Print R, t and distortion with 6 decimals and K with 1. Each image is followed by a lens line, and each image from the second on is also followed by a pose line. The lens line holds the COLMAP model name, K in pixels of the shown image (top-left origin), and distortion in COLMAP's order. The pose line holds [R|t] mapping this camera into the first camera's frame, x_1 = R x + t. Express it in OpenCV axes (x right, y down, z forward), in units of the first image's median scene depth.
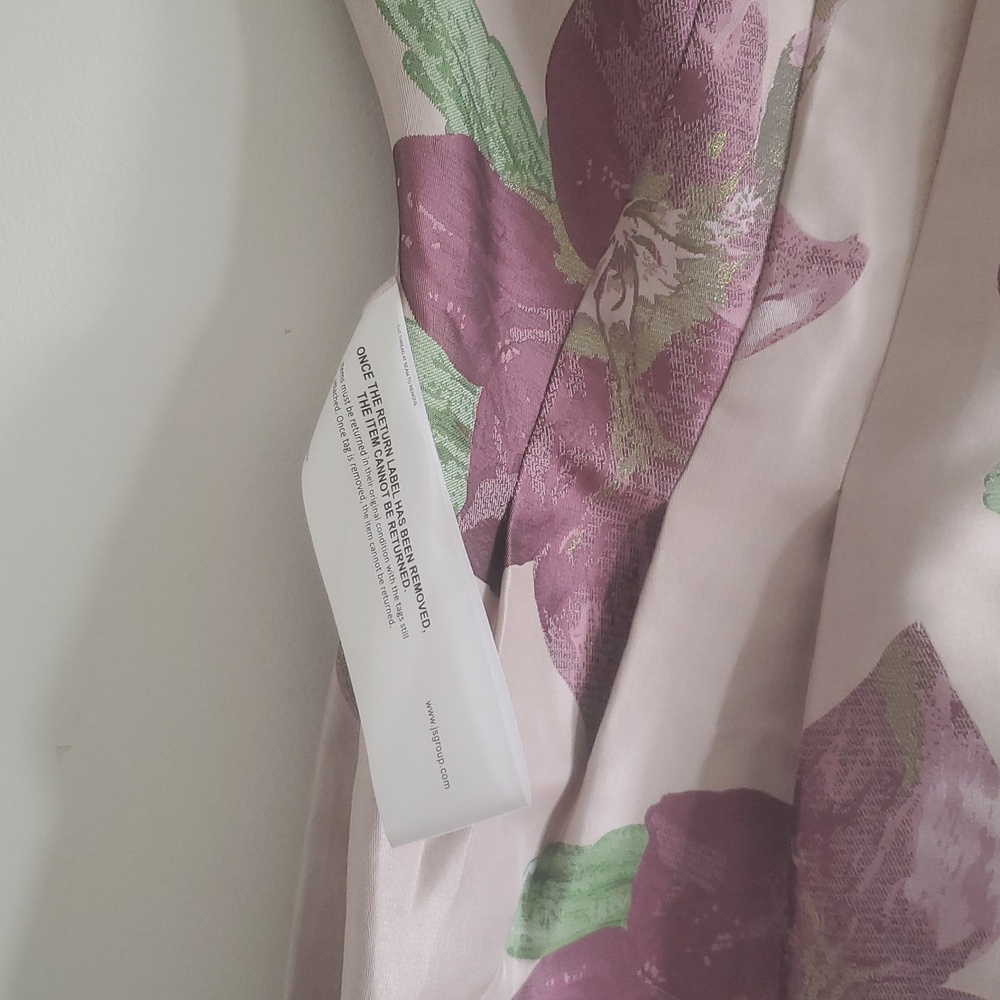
lens RADIAL K [[1422.5, 0, 479.5], [0, 1422.5, 482.1], [0, 0, 1]] dist [0.274388, -1.116821]
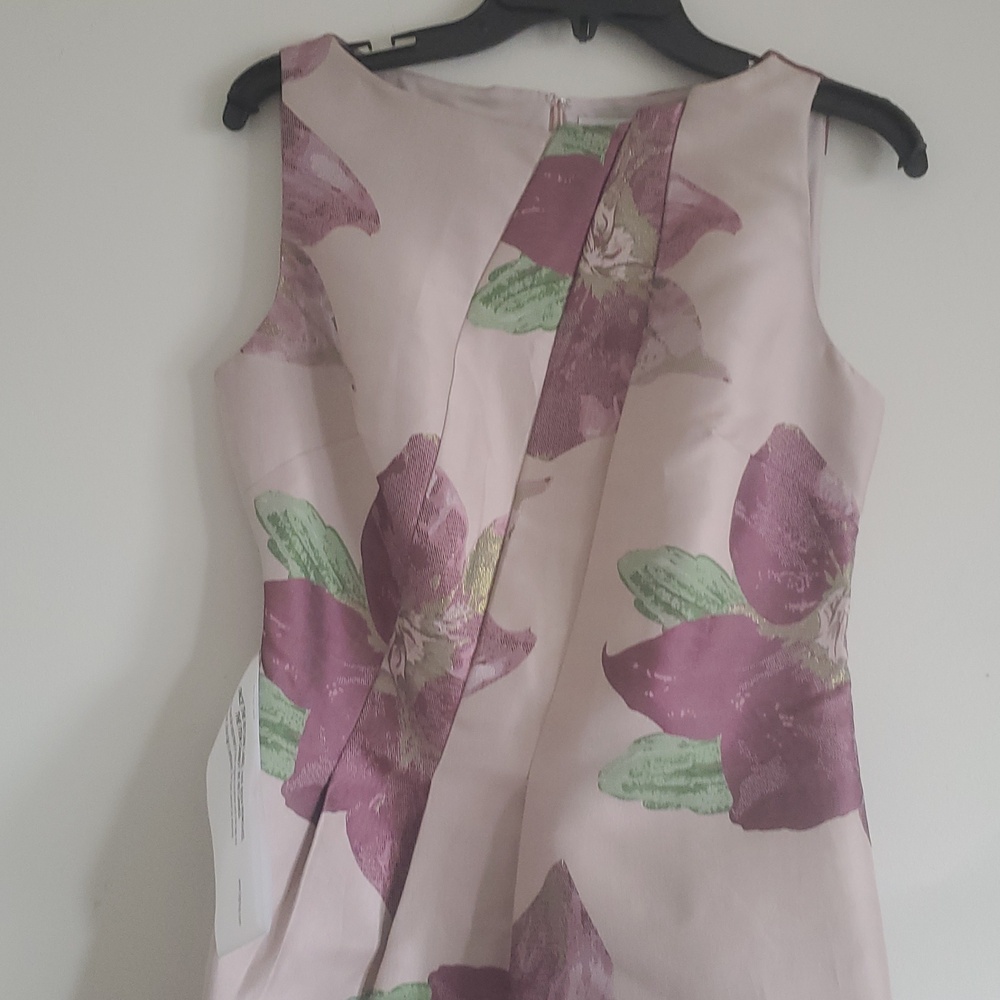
lens RADIAL K [[1422.5, 0, 479.5], [0, 1422.5, 482.1], [0, 0, 1]] dist [0.274388, -1.116821]
pose [[0.959409, -0.016380, -0.281542, 0.710041], [-0.042825, 0.978273, -0.202849, 0.011614], [0.278748, 0.206672, 0.937863, -0.711237]]
